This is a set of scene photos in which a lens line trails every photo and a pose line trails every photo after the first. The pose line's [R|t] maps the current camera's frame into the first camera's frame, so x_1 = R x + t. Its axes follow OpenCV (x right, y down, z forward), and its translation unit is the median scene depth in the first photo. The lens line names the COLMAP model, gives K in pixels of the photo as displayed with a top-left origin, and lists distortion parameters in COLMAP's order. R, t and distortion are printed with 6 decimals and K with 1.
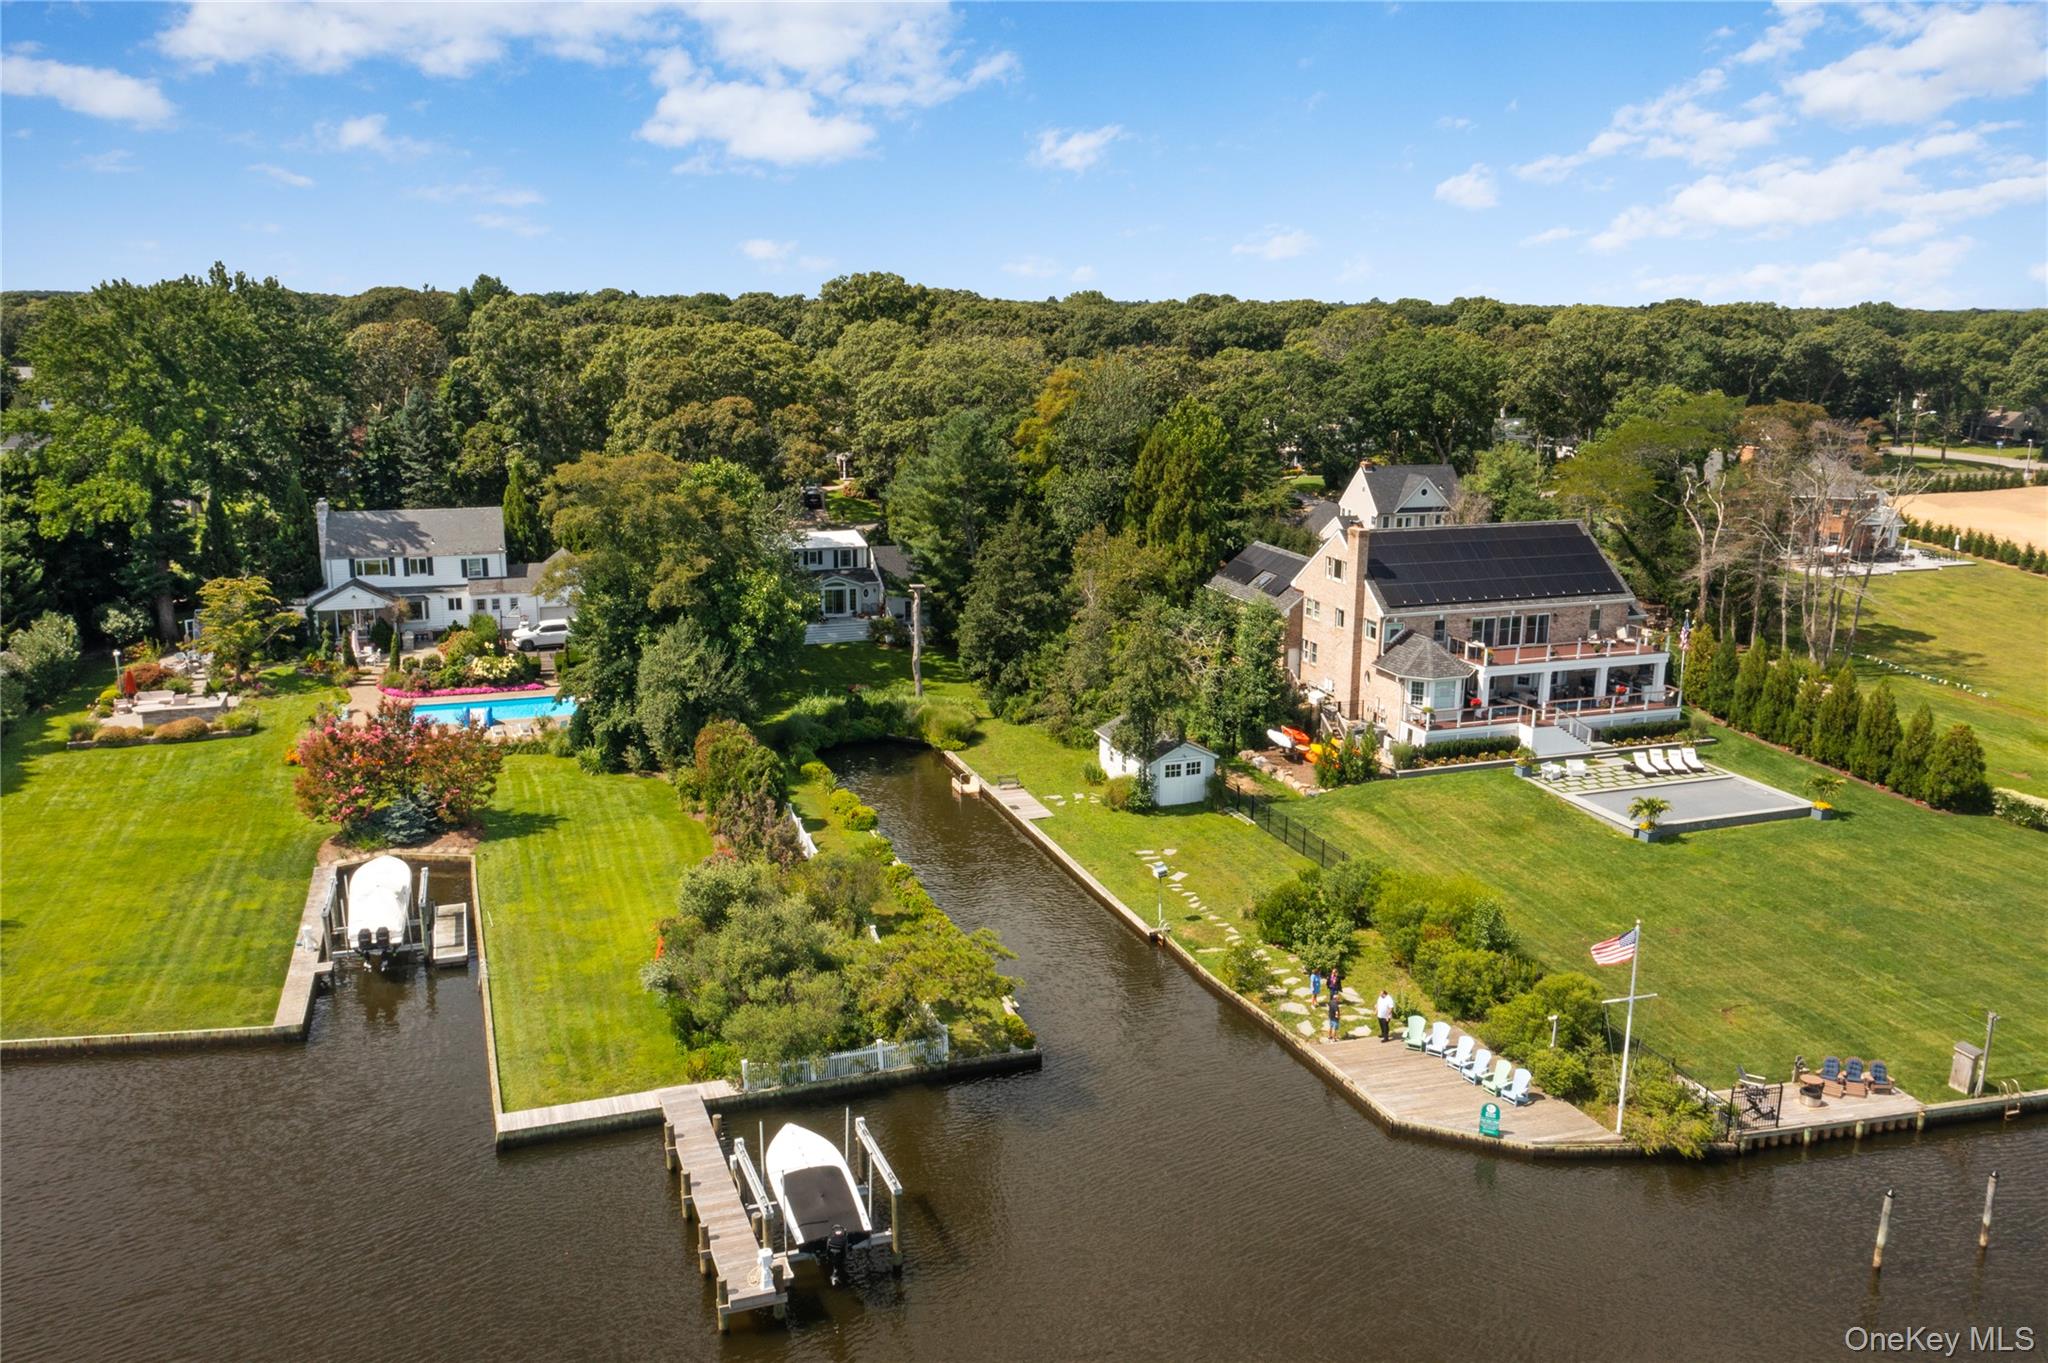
lens RADIAL K [[1605.5, 0, 1024.0], [0, 1605.5, 681.5], [0, 0, 1]] dist [-0.019066, 0.003616]
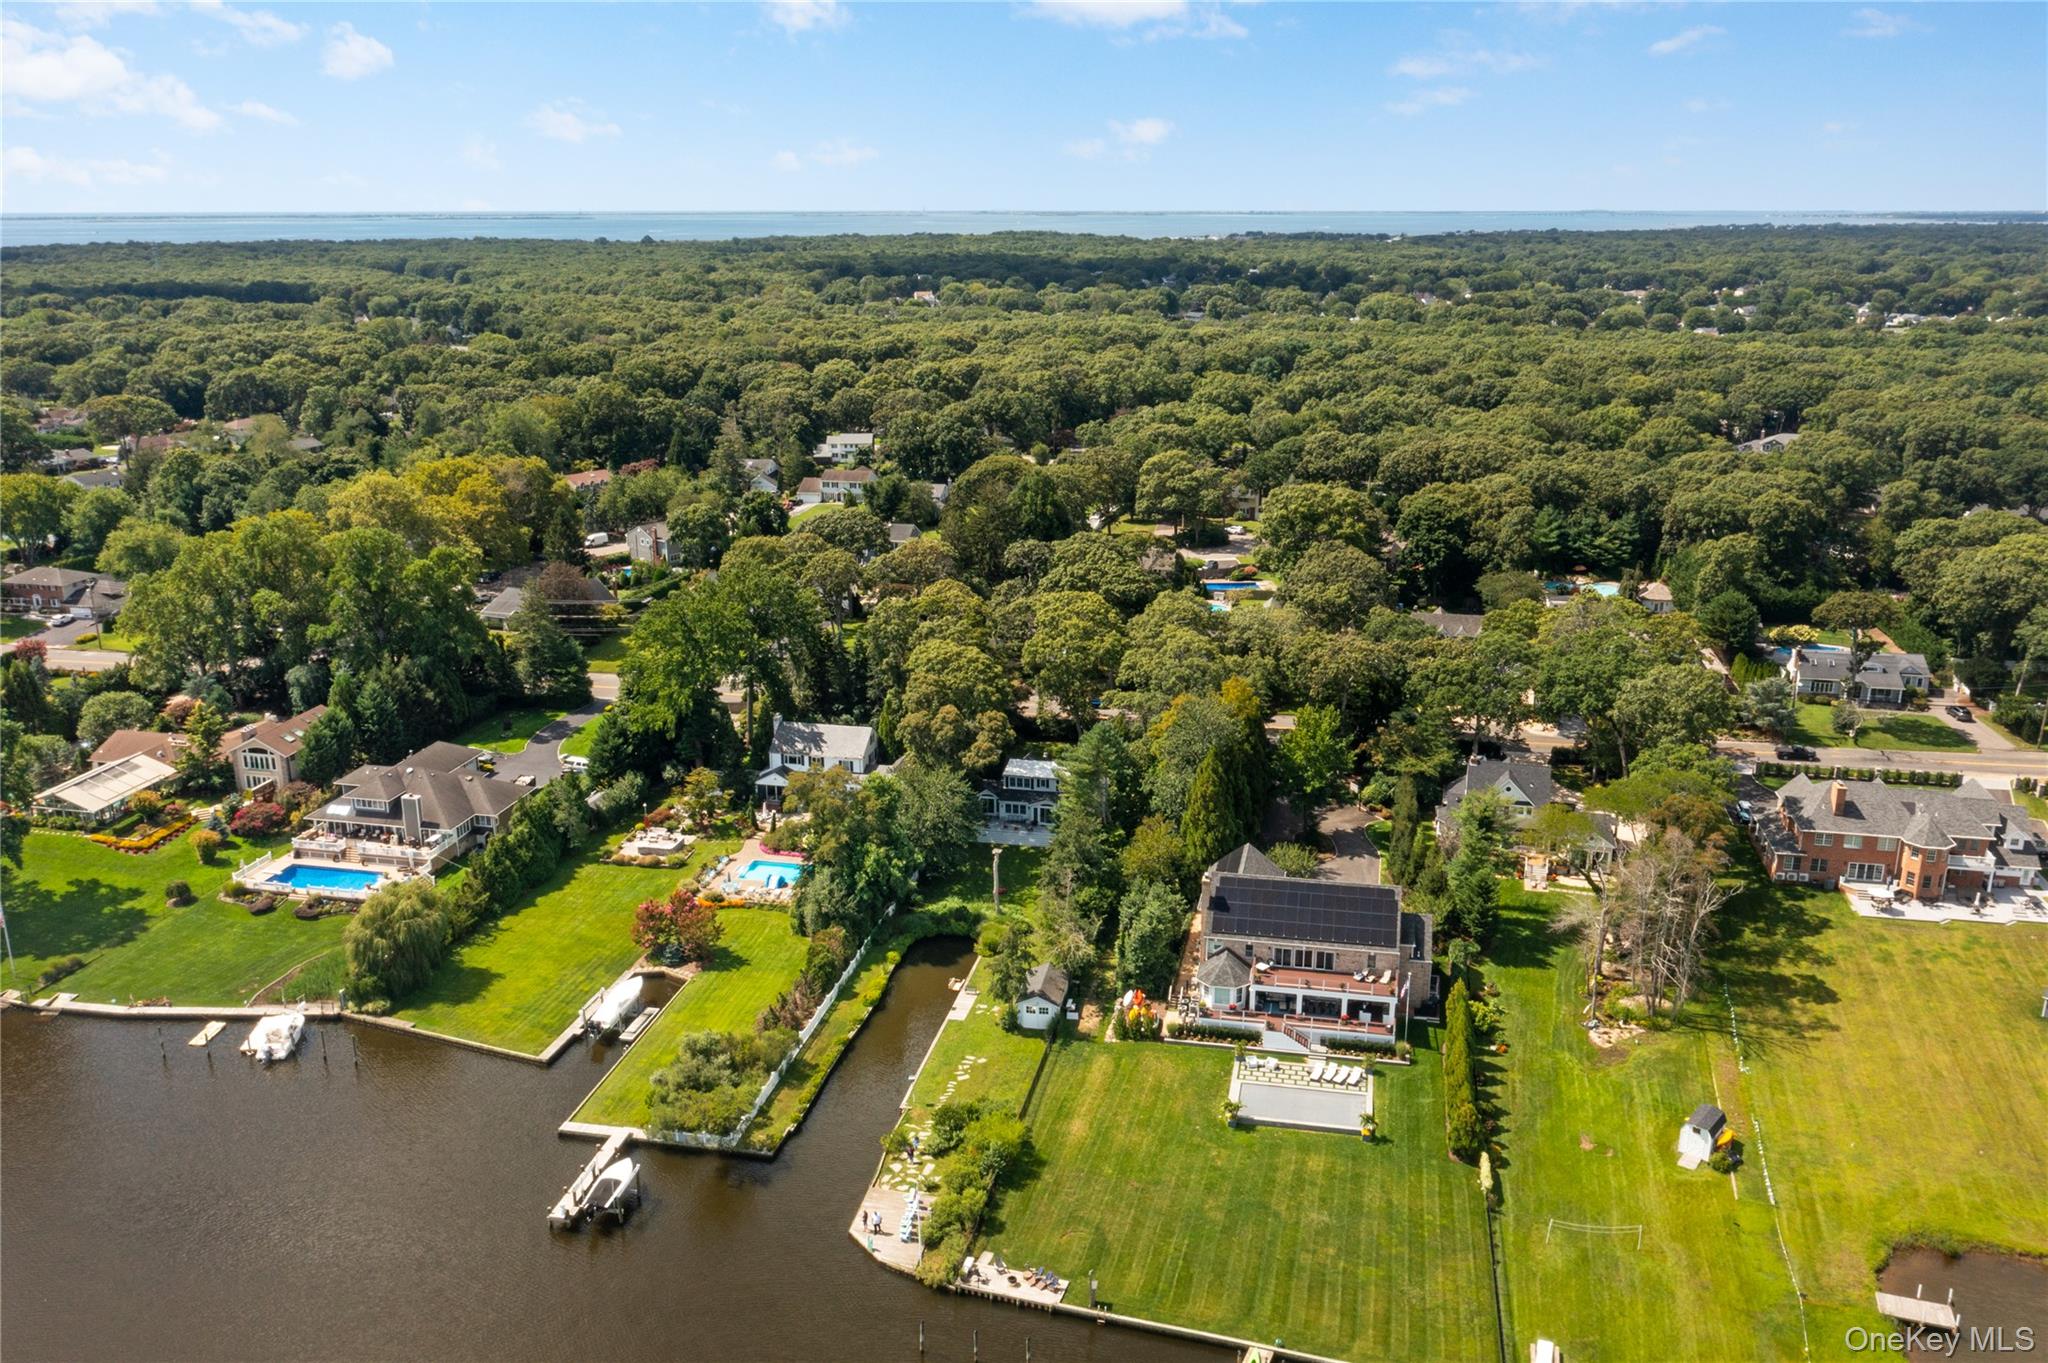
lens RADIAL K [[1601.3, 0, 1030.6], [0, 1601.3, 678.6], [0, 0, 1]] dist [-0.013540, 0.000288]
pose [[0.856590, 0.135012, -0.498021, 0.863599], [-0.110520, 0.990769, 0.078501, -0.416285], [0.504022, -0.012202, 0.863604, -0.483610]]
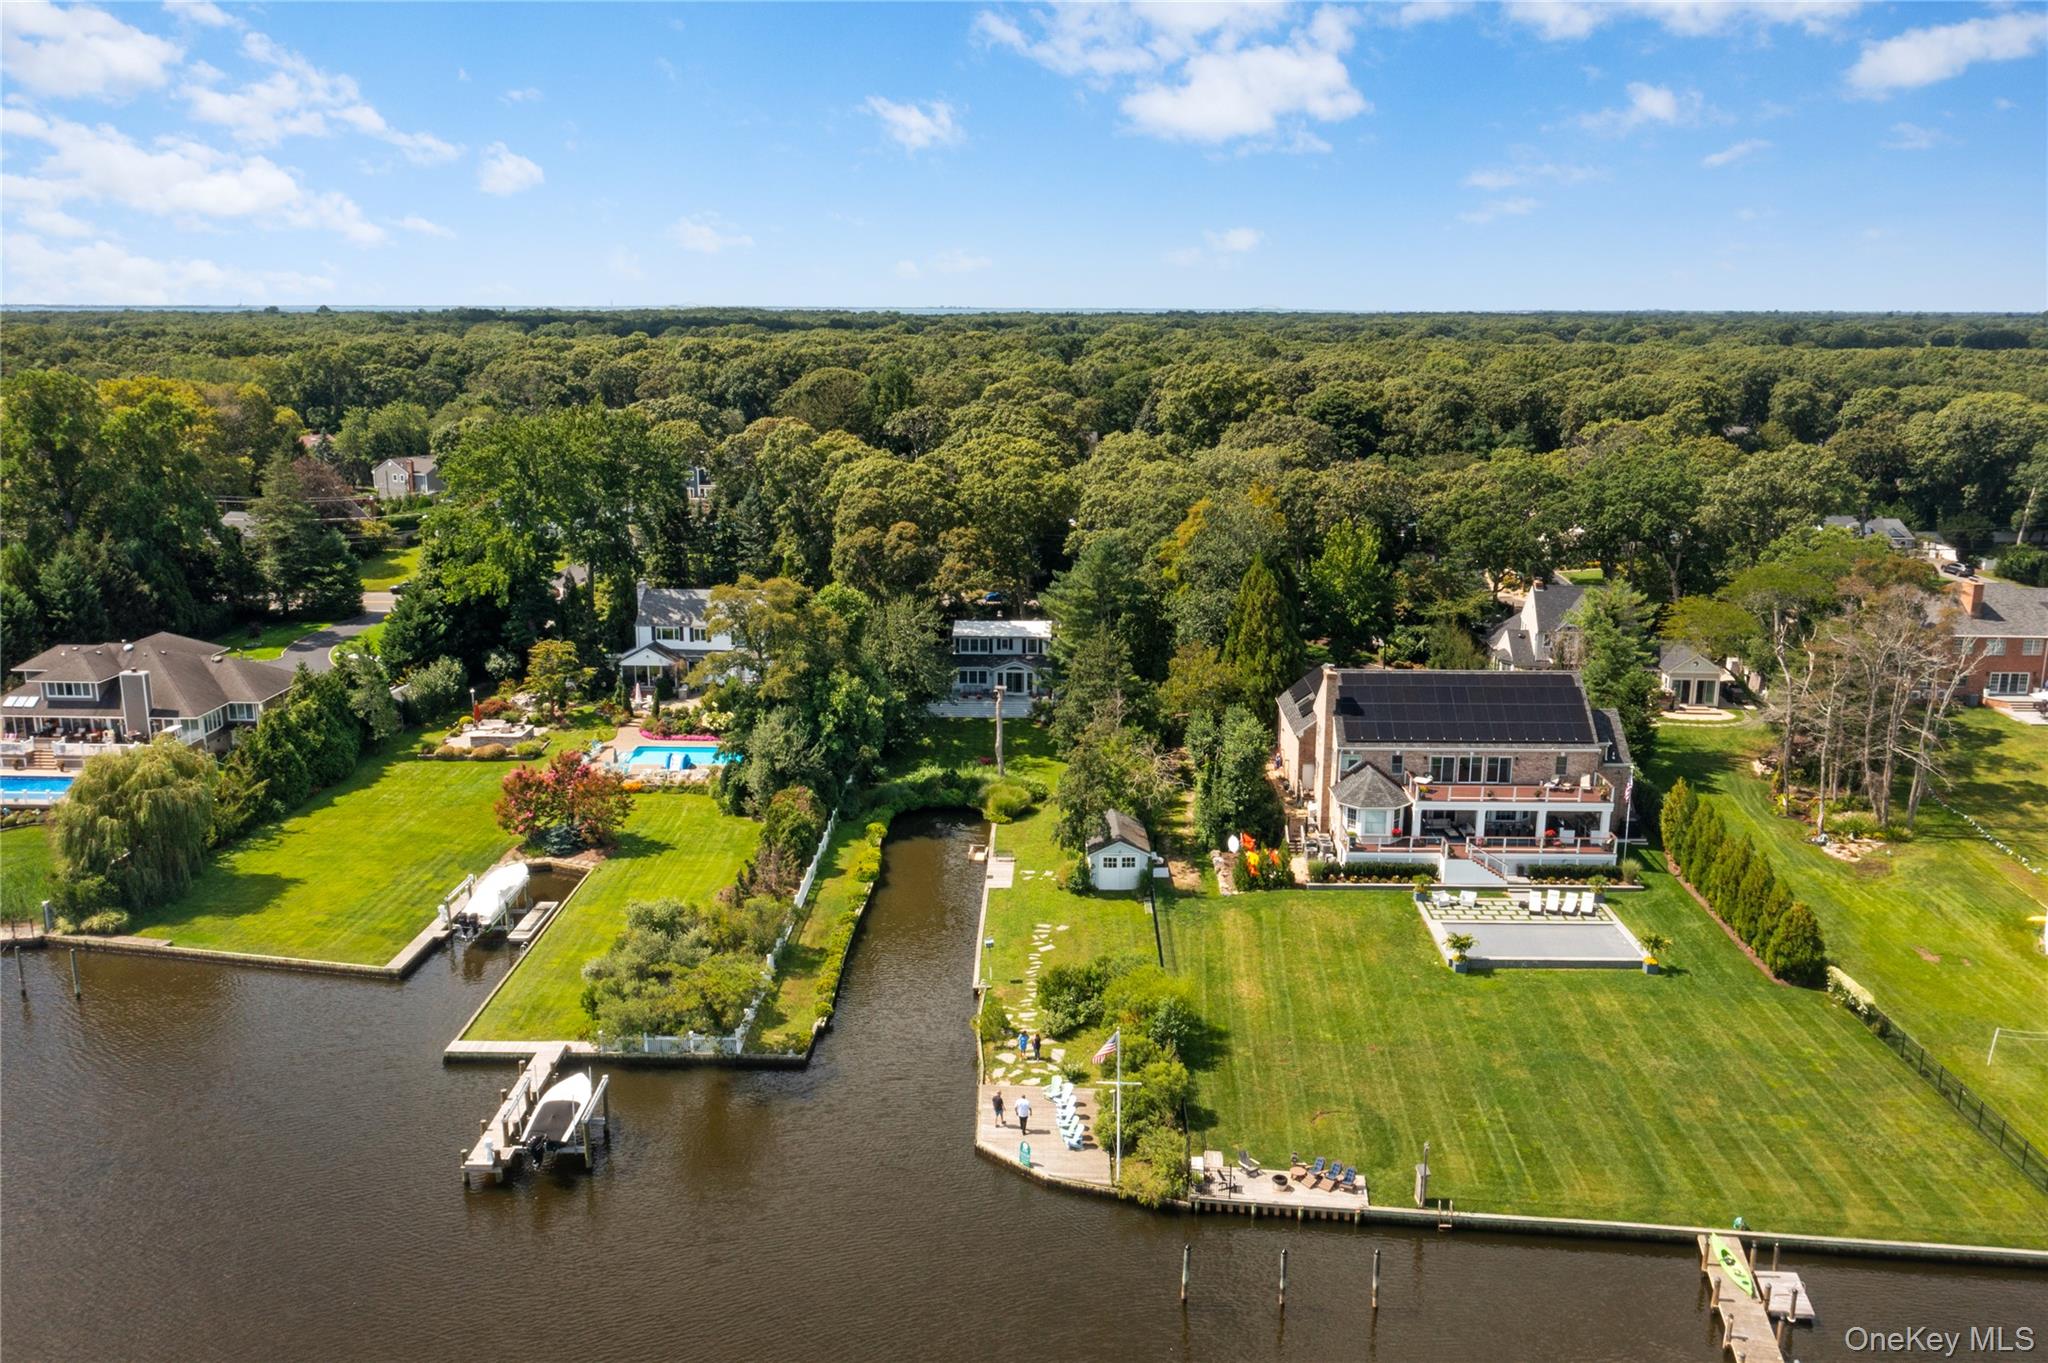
lens RADIAL K [[1605.5, 0, 1024.0], [0, 1605.5, 681.5], [0, 0, 1]] dist [-0.019066, 0.003616]
pose [[0.935524, 0.075088, -0.345191, 0.422506], [-0.076801, 0.997008, 0.008732, -0.084761], [0.344814, 0.018343, 0.938492, -0.182772]]
